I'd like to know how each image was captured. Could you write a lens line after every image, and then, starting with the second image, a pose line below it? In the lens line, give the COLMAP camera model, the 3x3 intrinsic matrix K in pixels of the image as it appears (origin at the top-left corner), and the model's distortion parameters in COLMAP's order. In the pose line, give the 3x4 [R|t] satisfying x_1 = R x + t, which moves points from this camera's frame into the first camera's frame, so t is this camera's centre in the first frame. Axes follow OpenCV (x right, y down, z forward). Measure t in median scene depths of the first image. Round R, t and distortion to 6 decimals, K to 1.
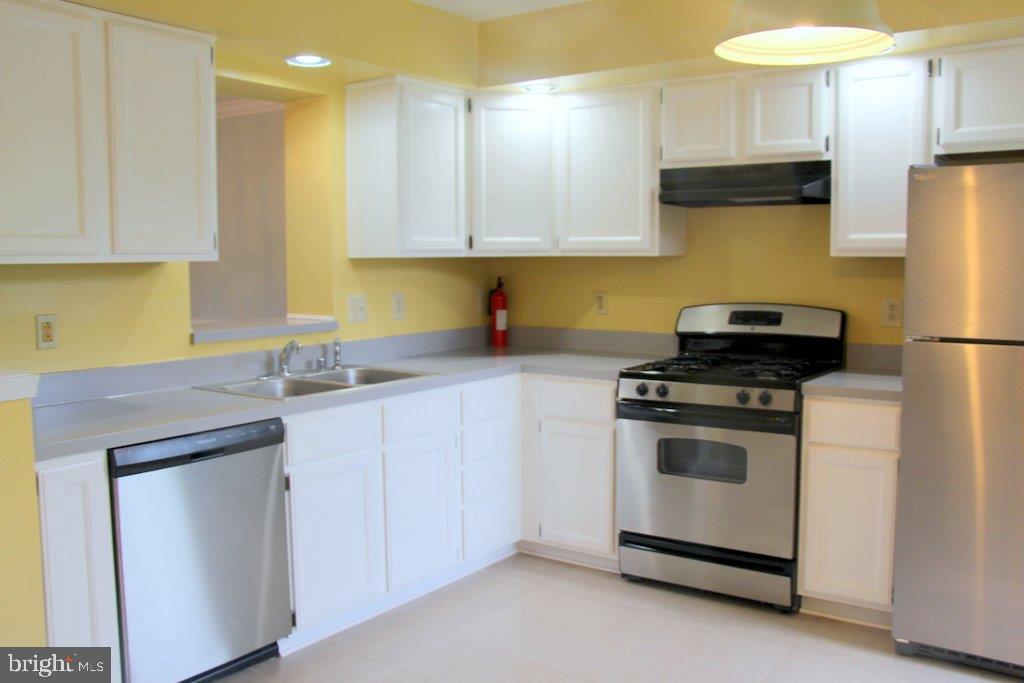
lens RADIAL K [[928.9, 0, 512.1], [0, 928.9, 338.4], [0, 0, 1]] dist [-0.132354, 0.127374]
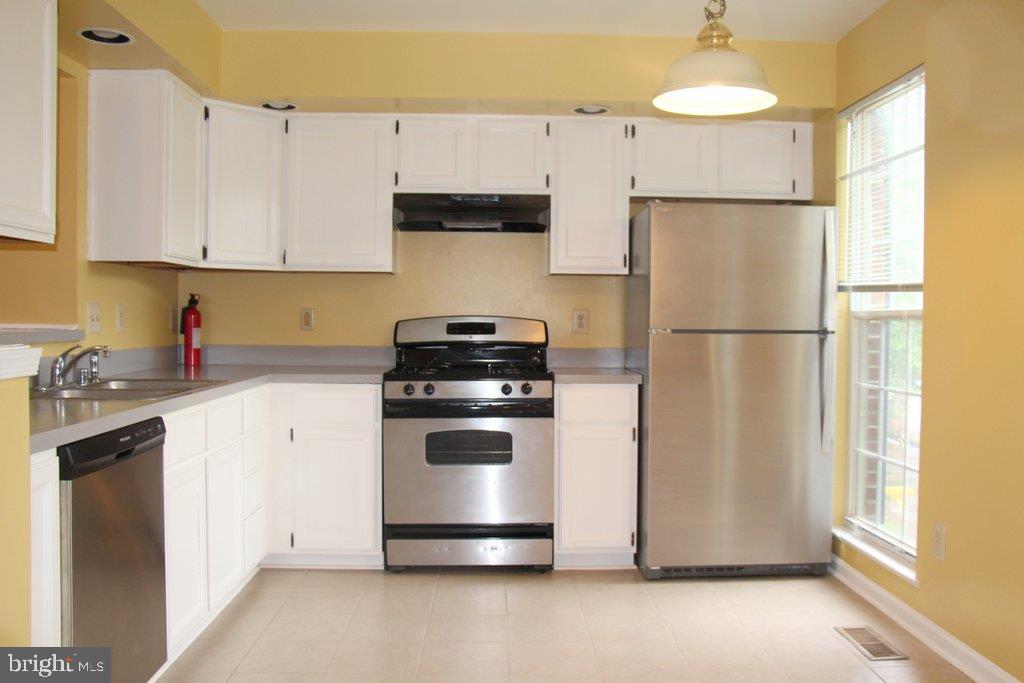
lens RADIAL K [[928.9, 0, 540.9], [0, 928.9, 335.2], [0, 0, 1]] dist [-0.132354, 0.127374]
pose [[0.790325, -0.000721, 0.612688, -0.404255], [0.042443, 0.997662, -0.053574, 0.056128], [-0.611216, 0.068345, 0.788507, 0.039701]]
